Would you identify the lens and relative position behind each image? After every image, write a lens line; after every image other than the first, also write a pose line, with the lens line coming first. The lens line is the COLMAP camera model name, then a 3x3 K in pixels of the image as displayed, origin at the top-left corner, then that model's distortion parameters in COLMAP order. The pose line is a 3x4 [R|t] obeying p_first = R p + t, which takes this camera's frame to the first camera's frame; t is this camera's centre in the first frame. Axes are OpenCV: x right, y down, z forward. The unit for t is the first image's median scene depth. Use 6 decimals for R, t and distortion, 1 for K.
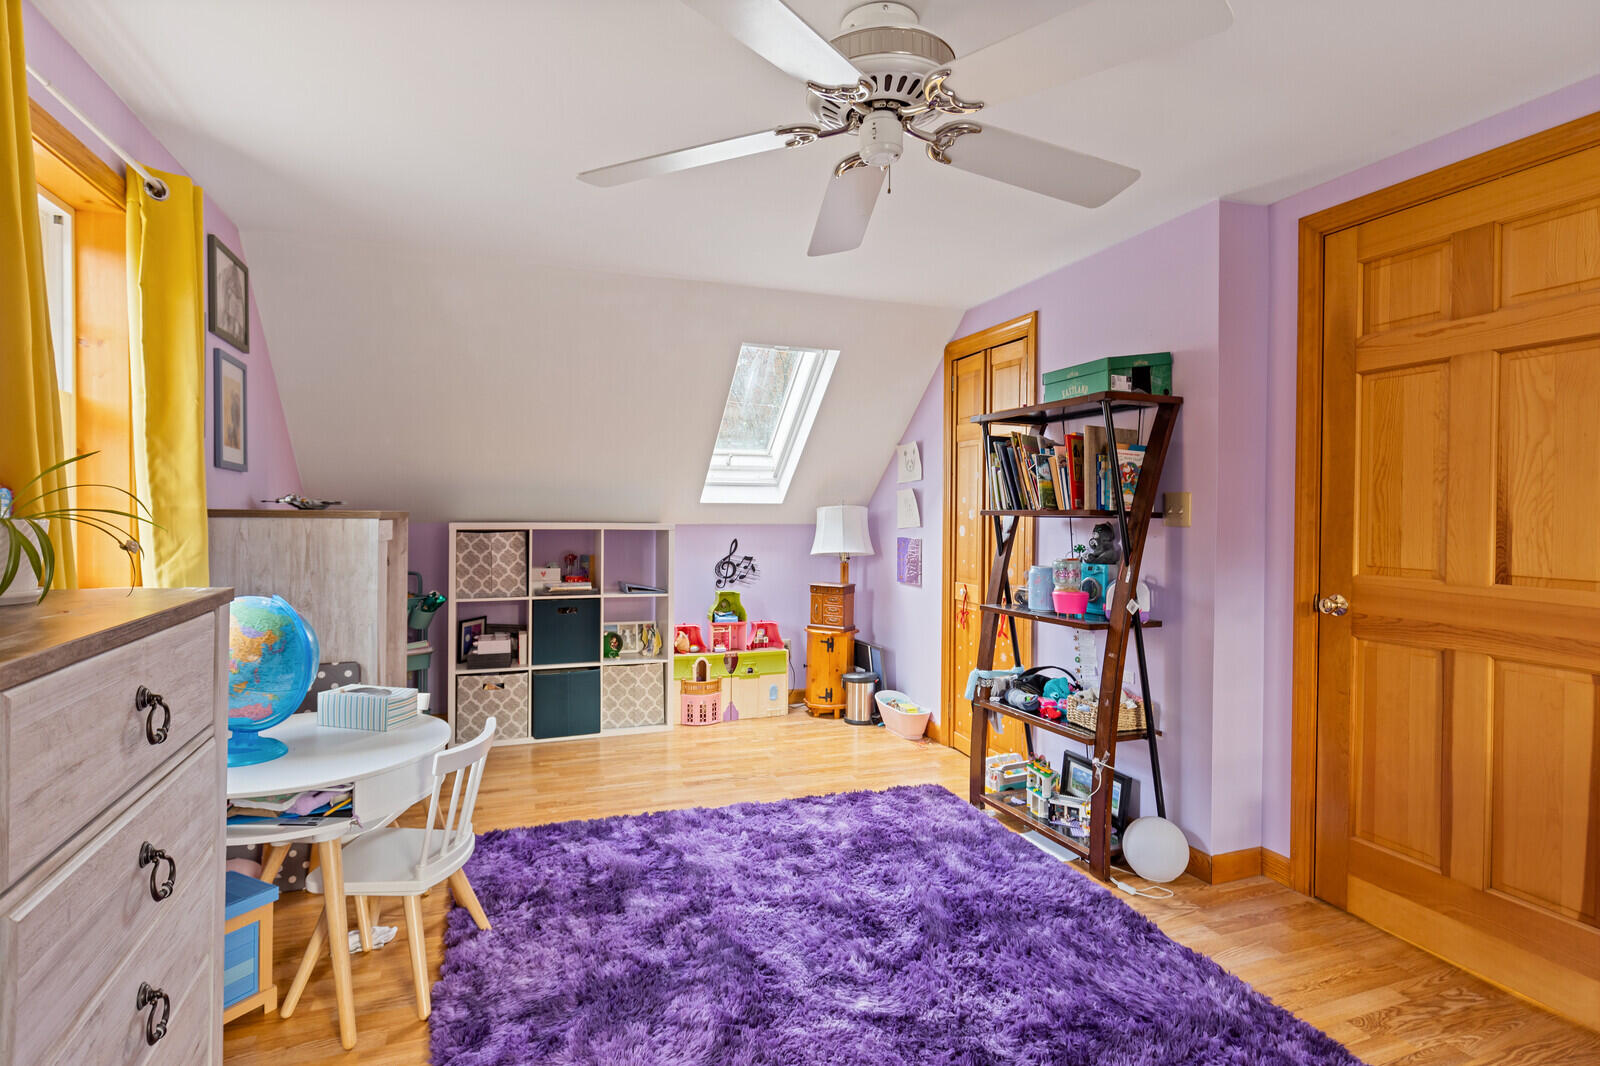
lens RADIAL K [[802.6, 0, 798.0], [0, 802.6, 527.7], [0, 0, 1]] dist [-0.002166, 0.000341]
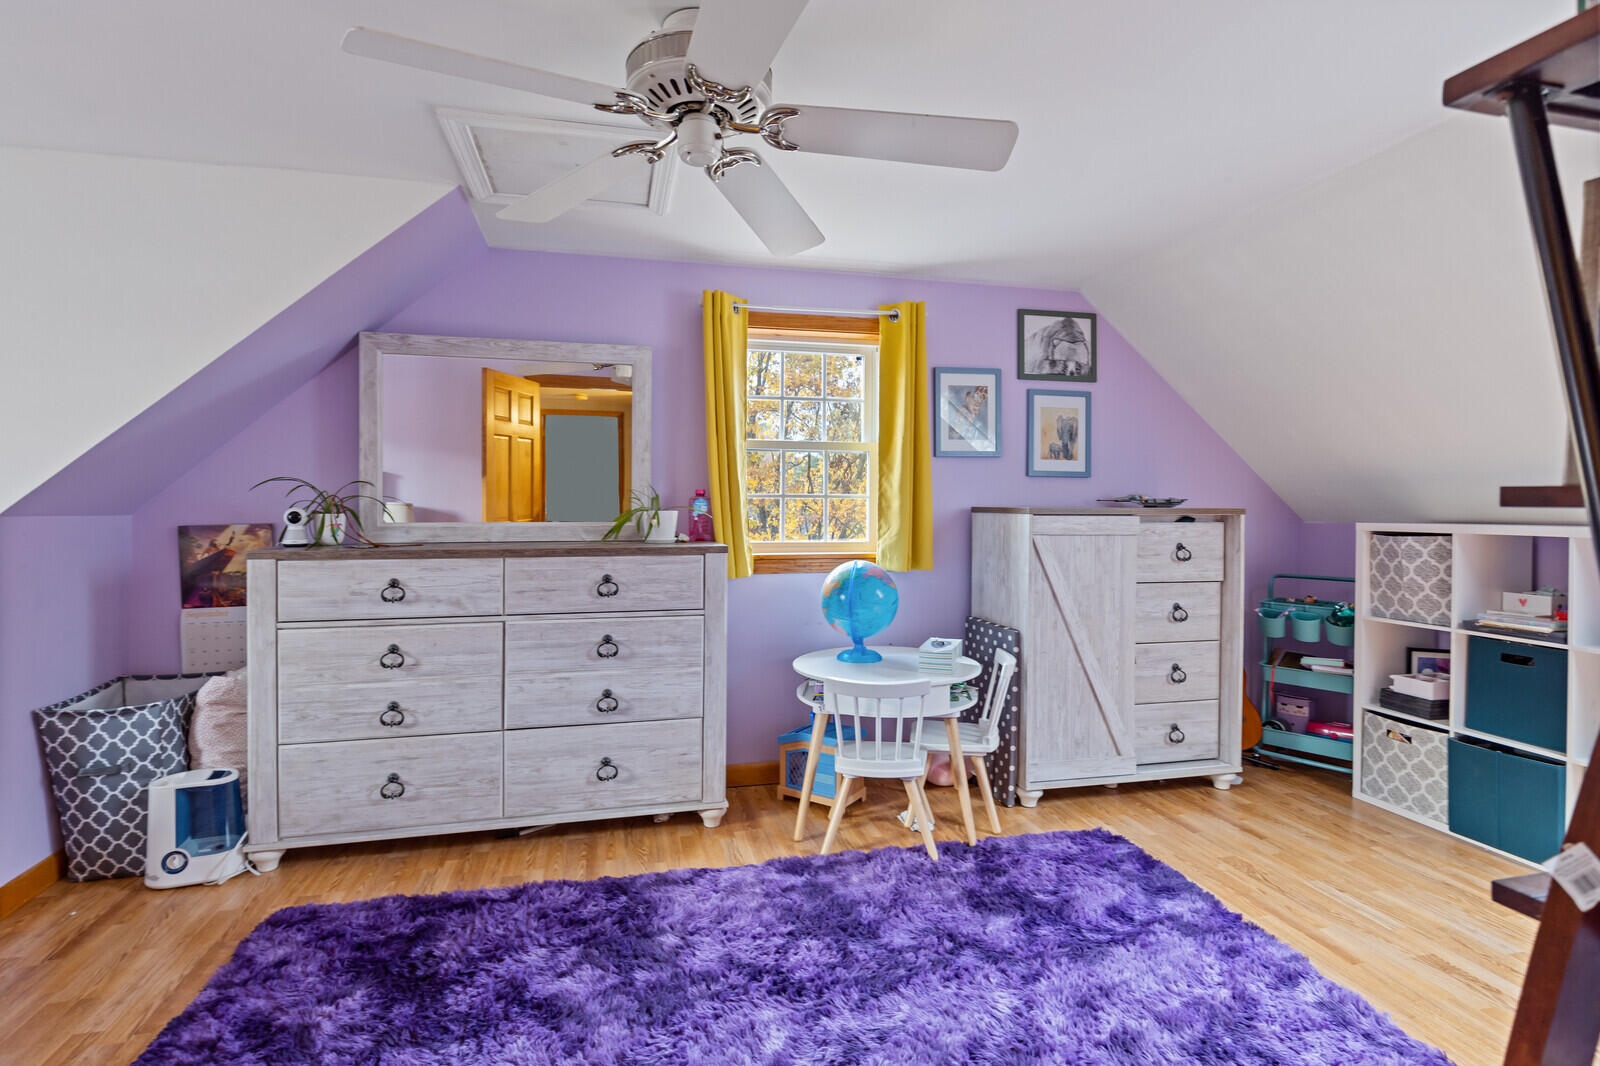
lens RADIAL K [[802.6, 0, 801.2], [0, 802.6, 523.9], [0, 0, 1]] dist [-0.002166, 0.000341]
pose [[-0.126131, 0.012199, -0.991939, 0.611111], [-0.022003, 0.999644, 0.015091, -0.006083], [0.991769, 0.023729, -0.125818, 0.710721]]
